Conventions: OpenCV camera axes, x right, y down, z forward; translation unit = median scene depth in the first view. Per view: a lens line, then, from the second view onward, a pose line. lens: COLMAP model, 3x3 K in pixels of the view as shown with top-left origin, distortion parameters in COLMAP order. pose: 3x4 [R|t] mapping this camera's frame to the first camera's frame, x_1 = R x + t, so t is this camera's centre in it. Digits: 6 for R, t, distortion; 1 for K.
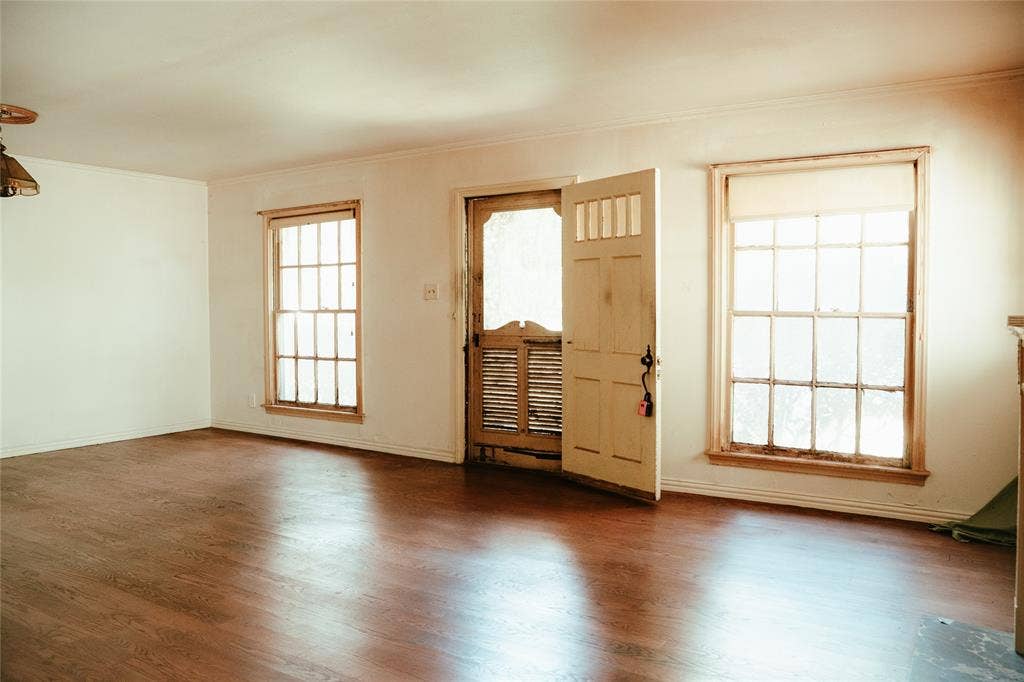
lens RADIAL K [[729.8, 0, 512.0], [0, 729.8, 341.0], [0, 0, 1]] dist [-0.098364, 0.001153]
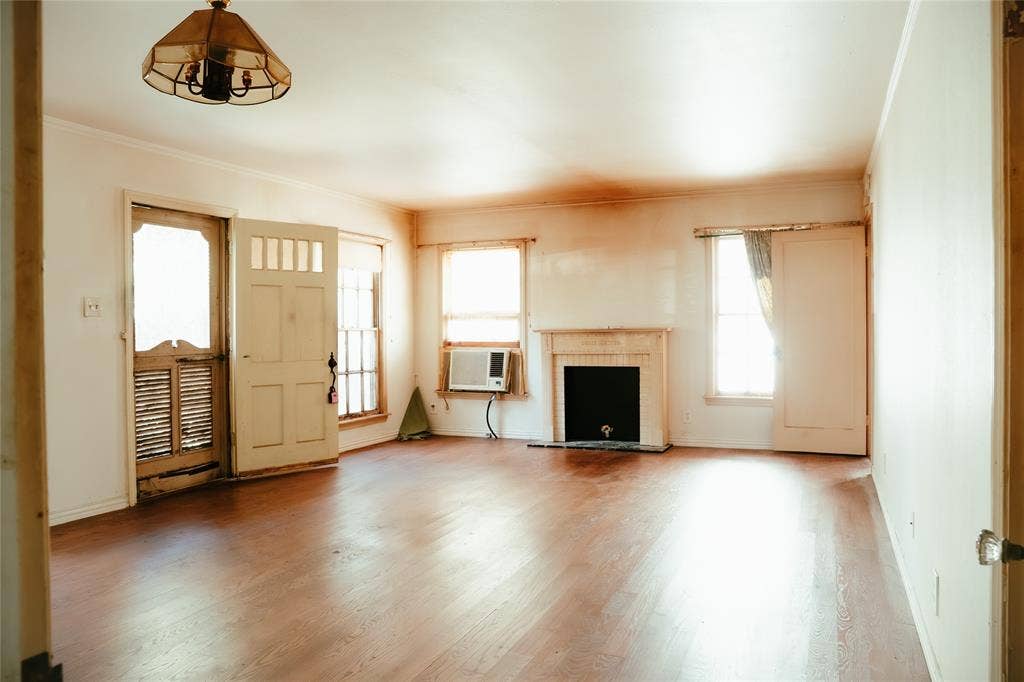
lens RADIAL K [[778.0, 0, 512.0], [0, 778.0, 341.0], [0, 0, 1]] dist [-0.069440, 0.002039]
pose [[-0.149236, -0.017029, 0.988655, -1.081199], [0.052775, 0.998289, 0.025161, -0.028155], [-0.987392, 0.055932, -0.148082, 0.706475]]
